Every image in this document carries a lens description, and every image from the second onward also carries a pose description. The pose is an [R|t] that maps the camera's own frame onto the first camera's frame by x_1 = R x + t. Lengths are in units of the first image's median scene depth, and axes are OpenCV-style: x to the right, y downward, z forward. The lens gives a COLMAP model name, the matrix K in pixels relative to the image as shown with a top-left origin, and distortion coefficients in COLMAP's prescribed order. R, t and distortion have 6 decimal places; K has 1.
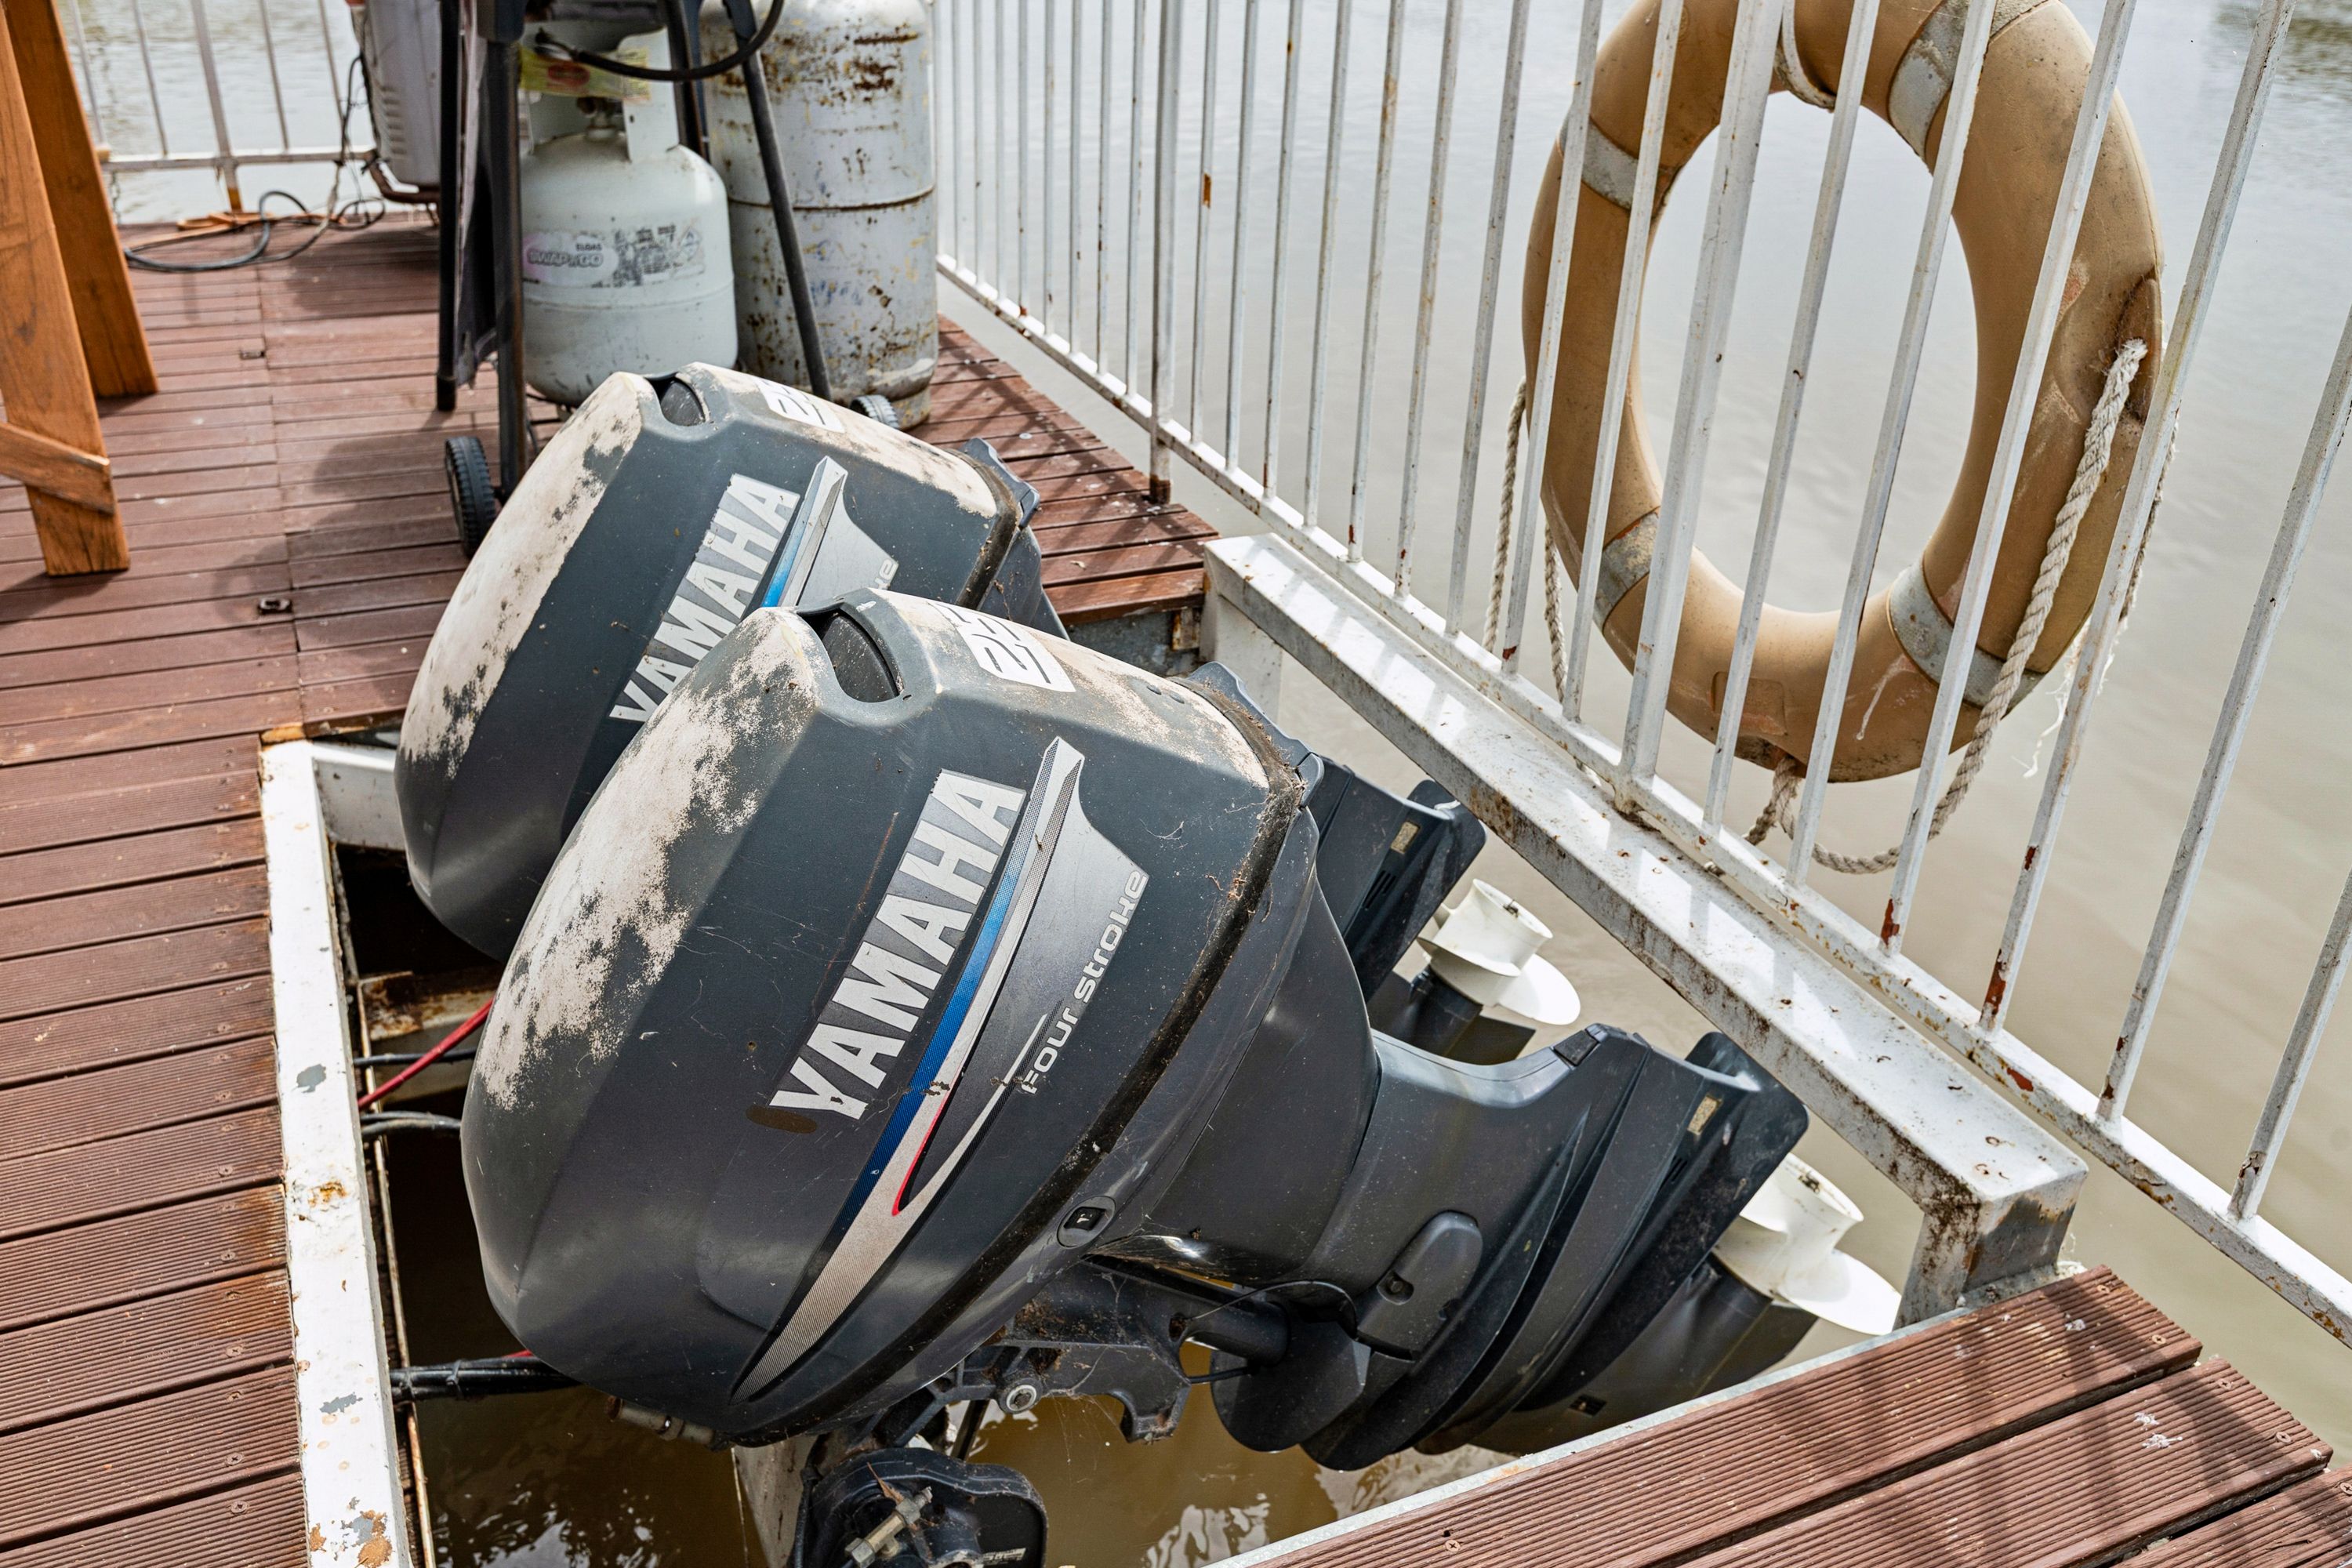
lens RADIAL K [[1927.3, 0, 1176.0], [0, 1927.3, 784.0], [0, 0, 1]] dist [0.002499, -0.006563]
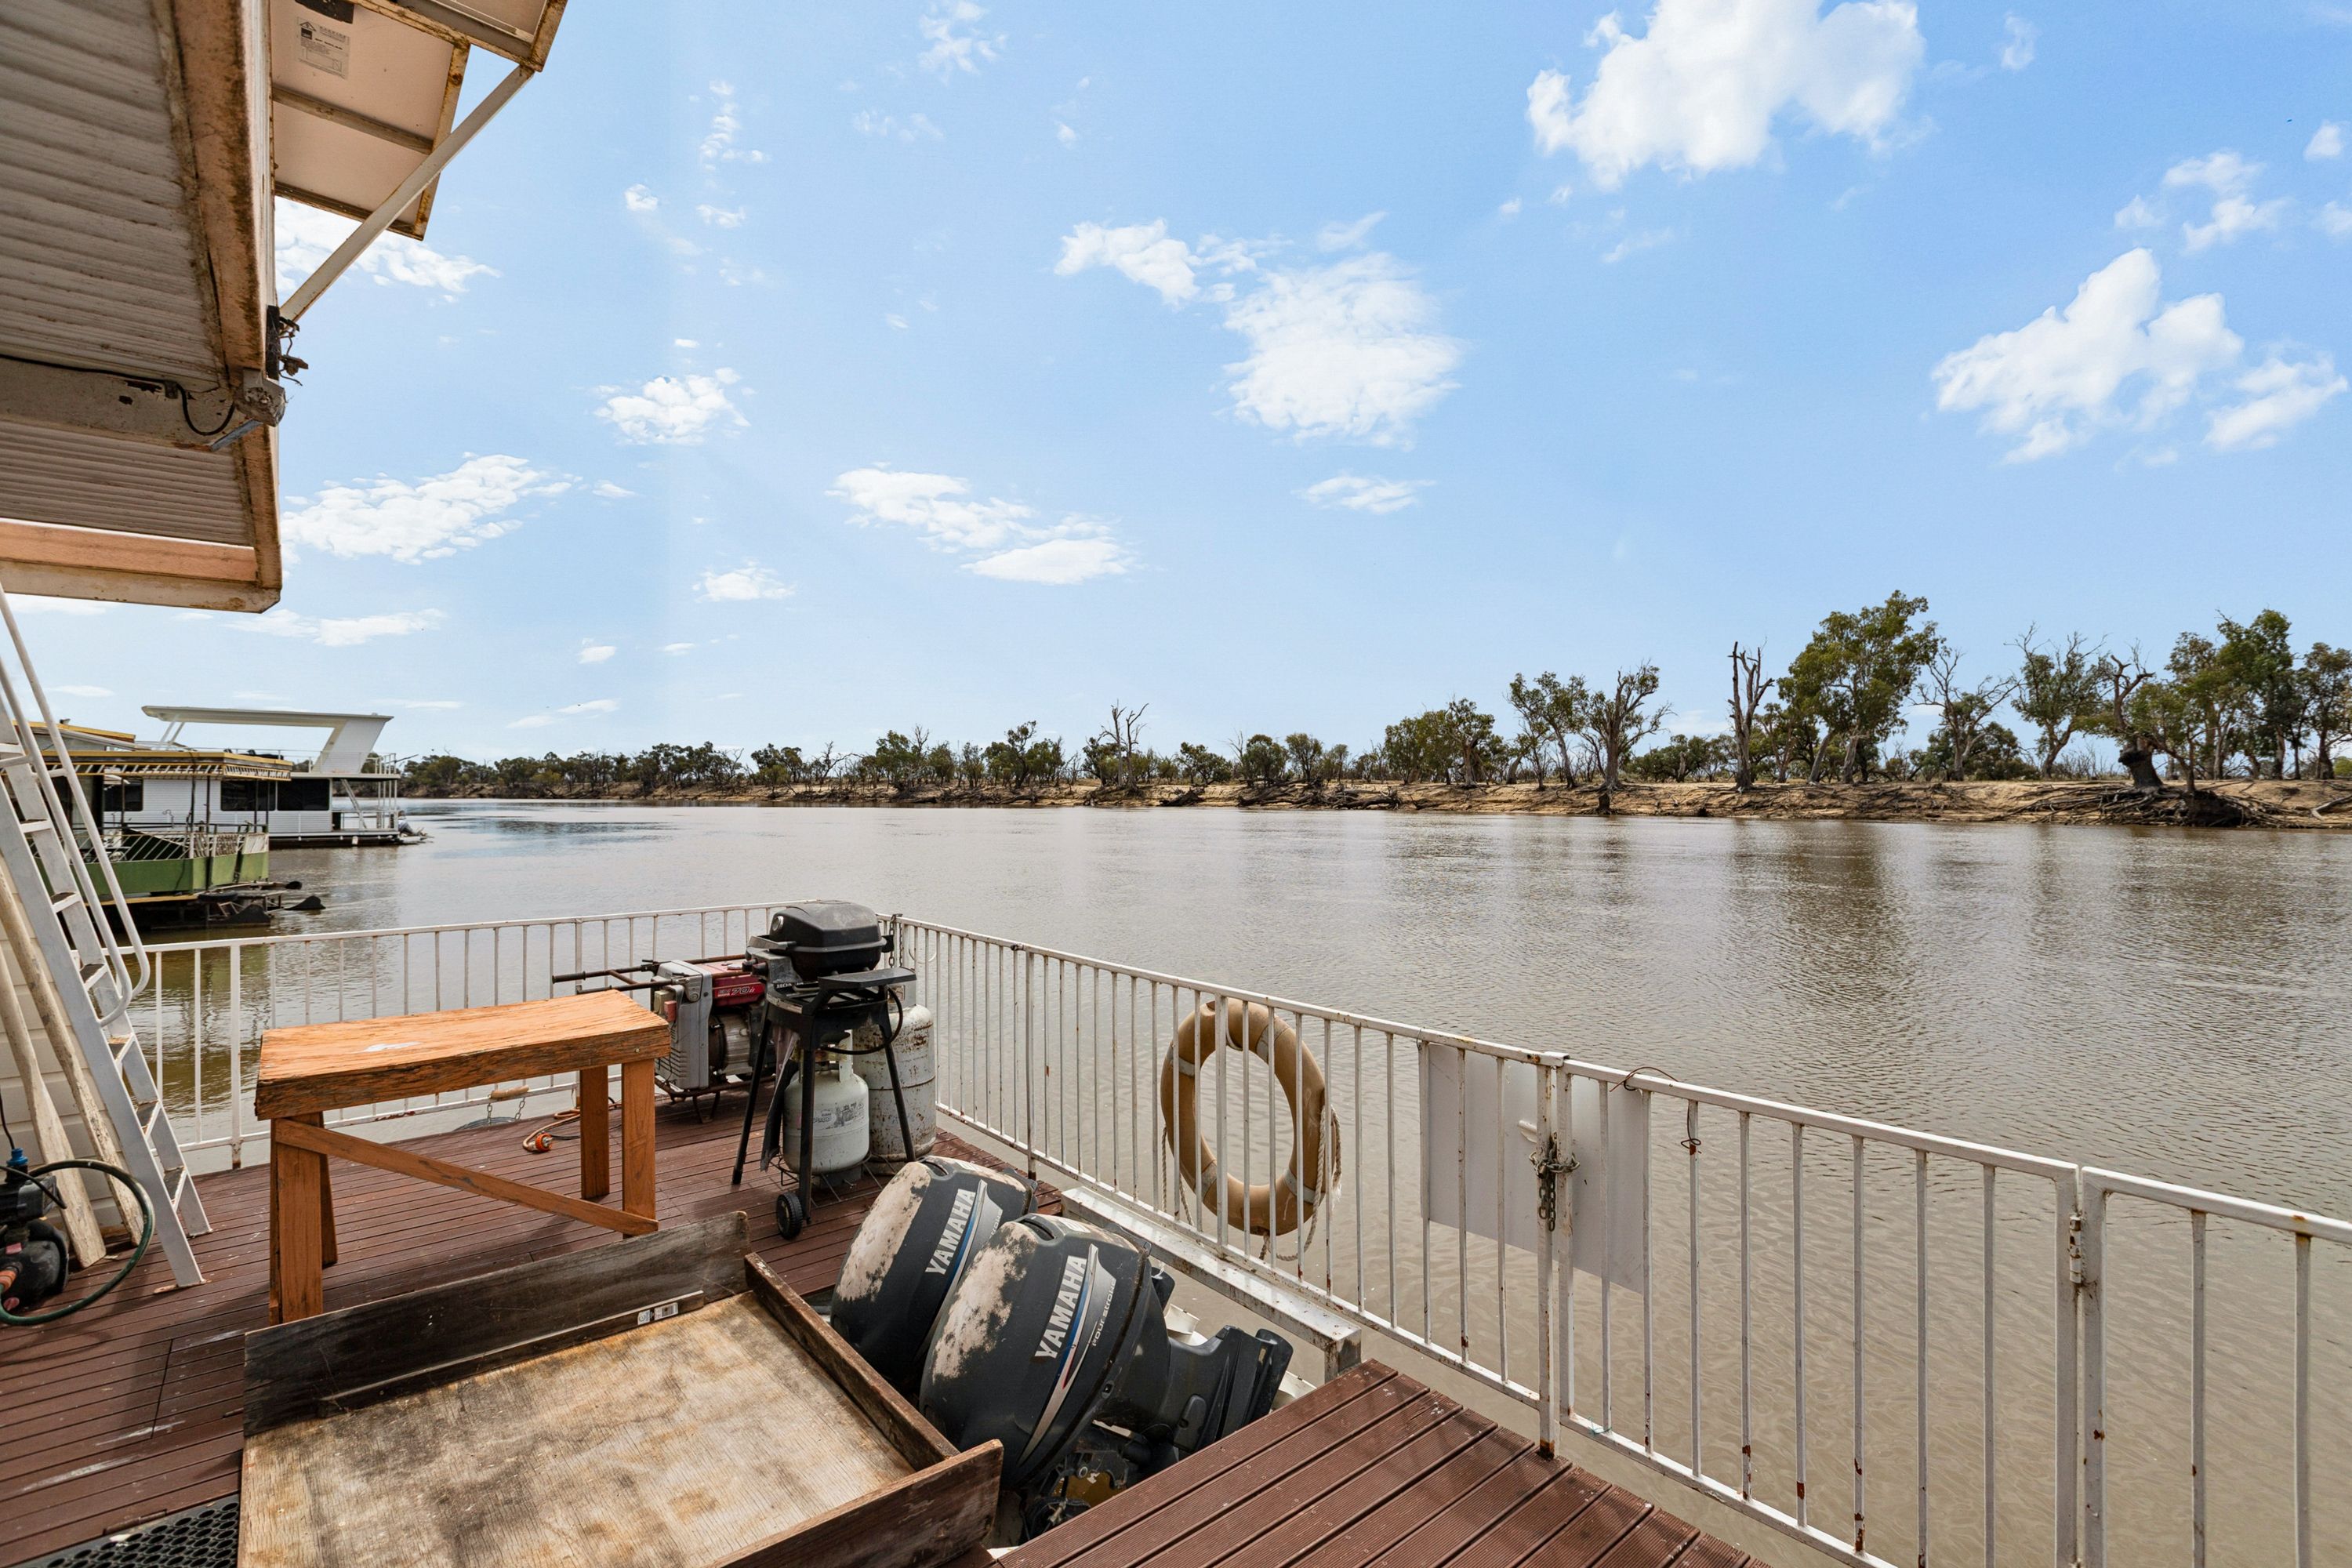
lens RADIAL K [[1072.3, 0, 1176.0], [0, 1072.3, 784.0], [0, 0, 1]] dist [-0.000997, 0.000142]
pose [[0.961253, -0.042682, 0.272343, -0.339455], [0.164665, 0.881226, -0.443088, 0.110642], [-0.221084, 0.470765, 0.854109, -1.029091]]
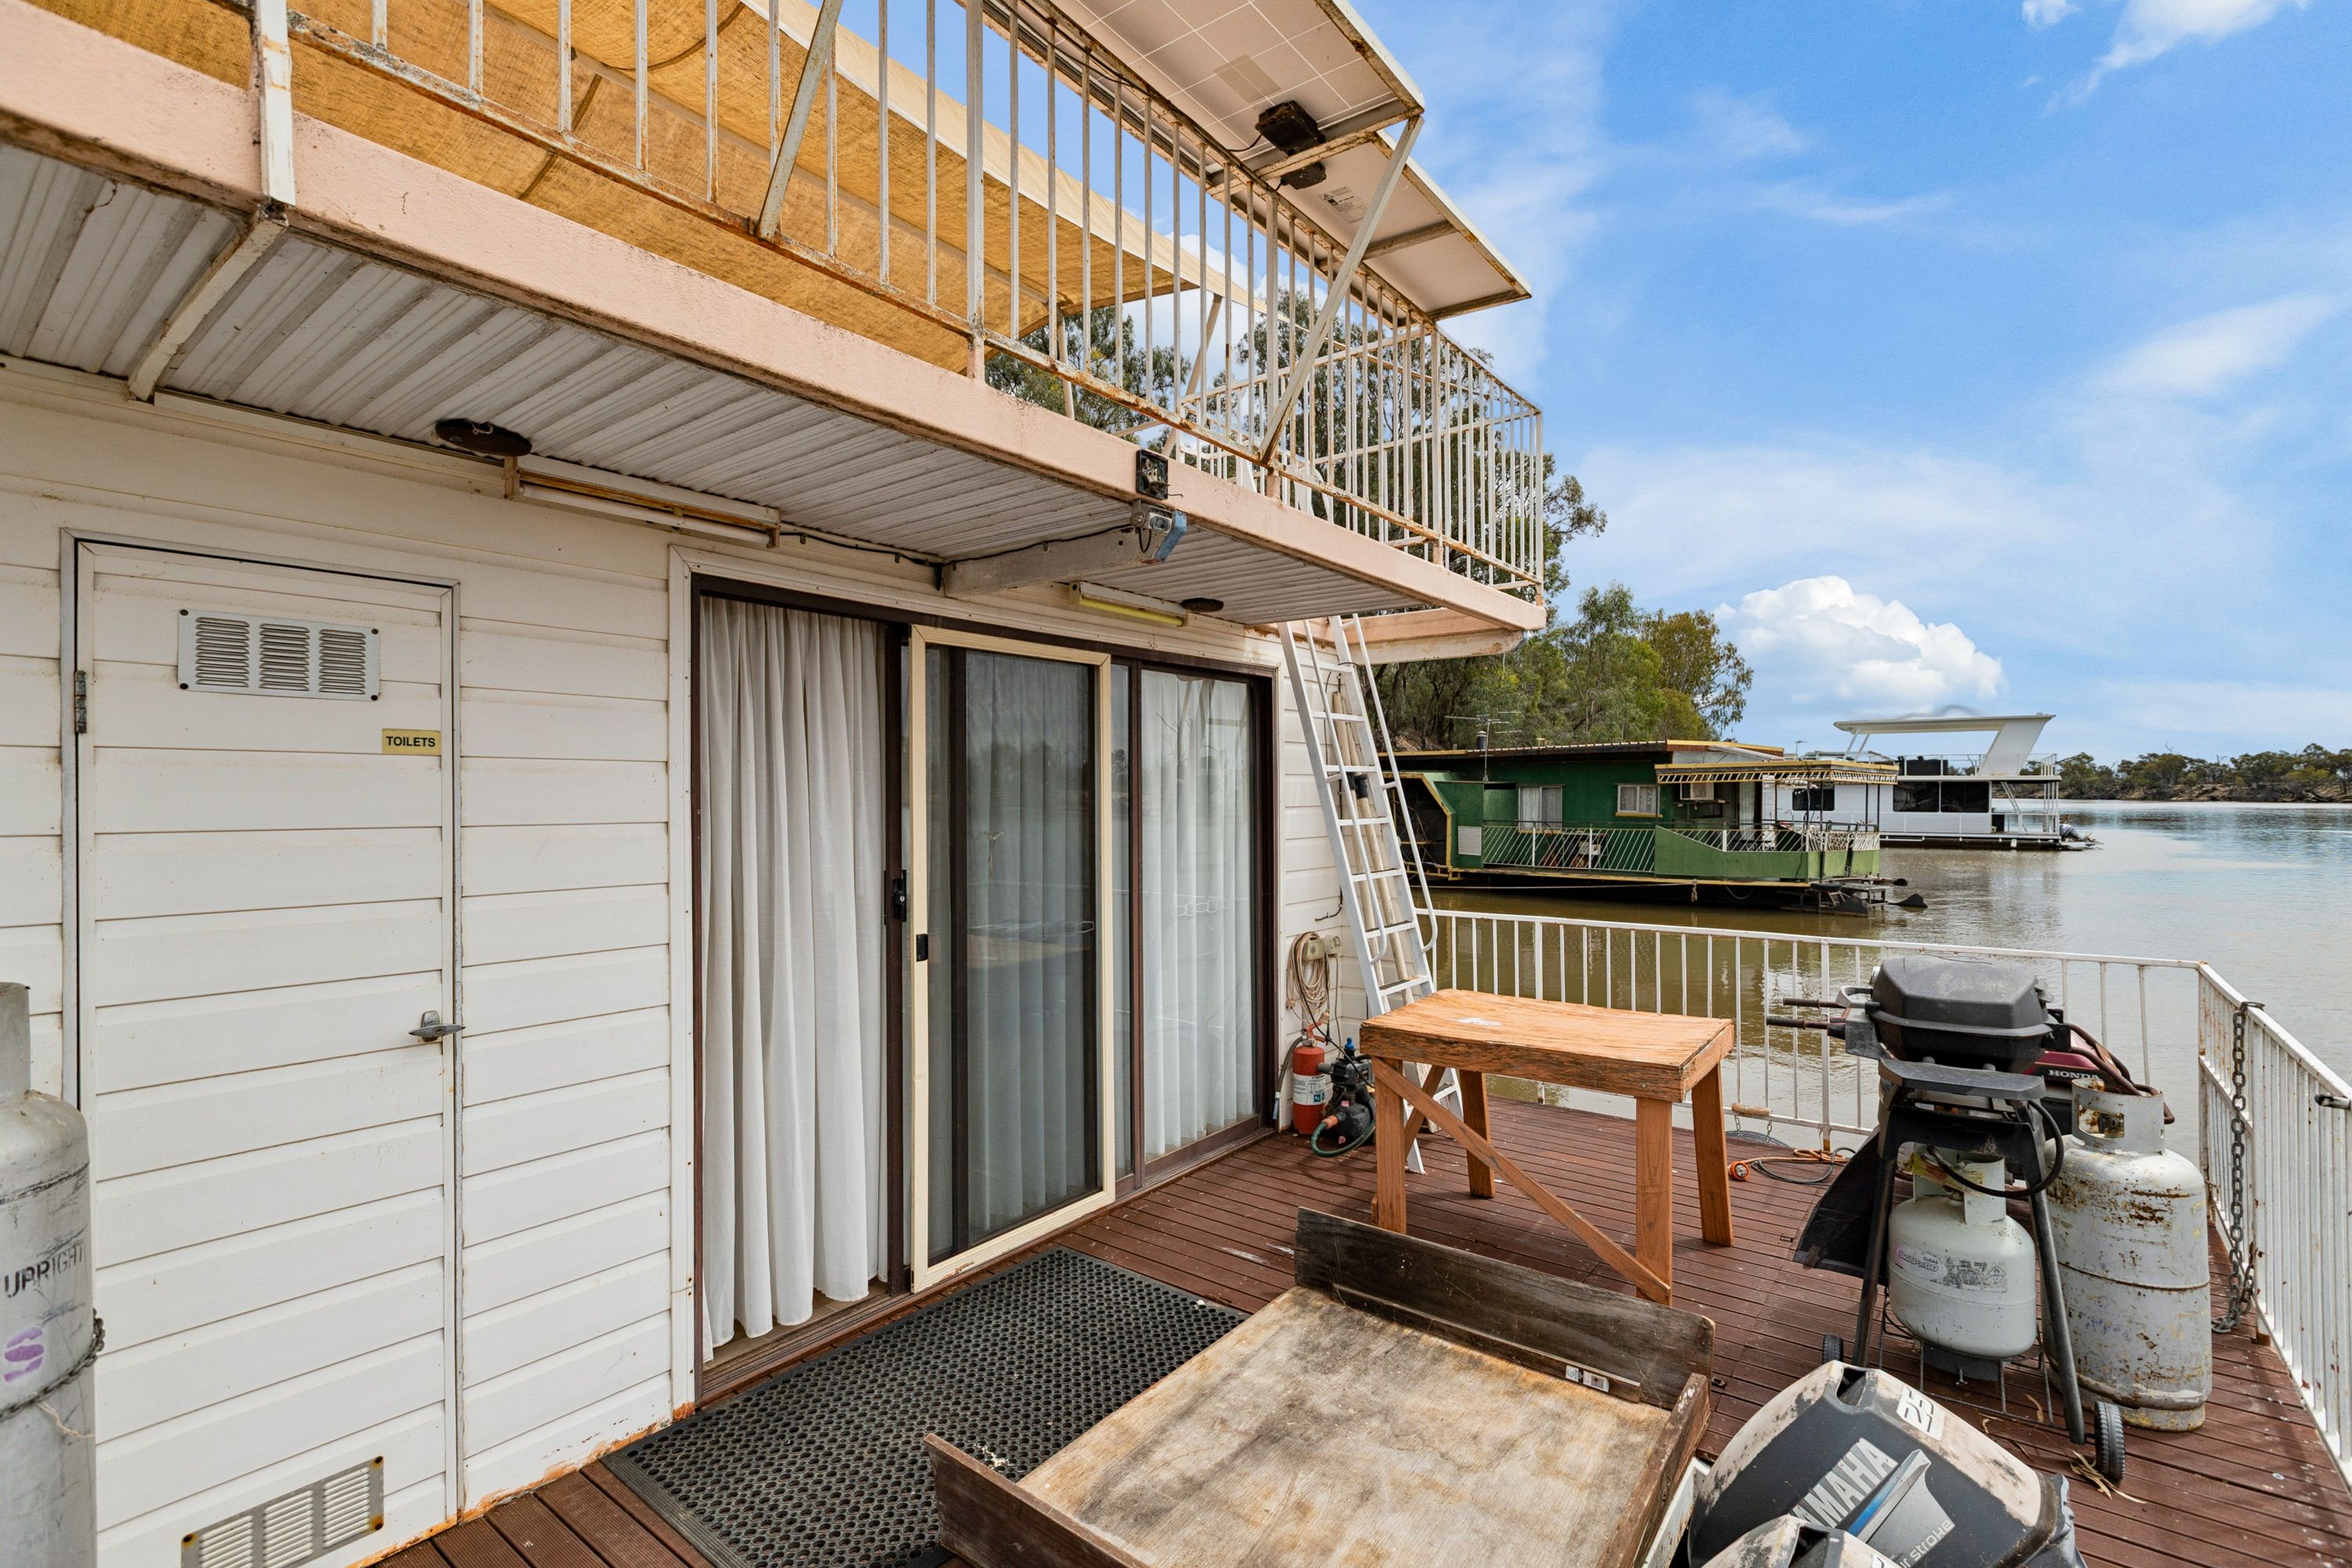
lens RADIAL K [[1053.9, 0, 1177.9], [0, 1053.9, 786.7], [0, 0, 1]] dist [0.001146, -0.000372]
pose [[0.466882, -0.050859, -0.882856, 0.477222], [-0.392323, 0.882807, -0.258329, -0.194691], [0.792530, 0.466974, 0.392214, -0.390416]]
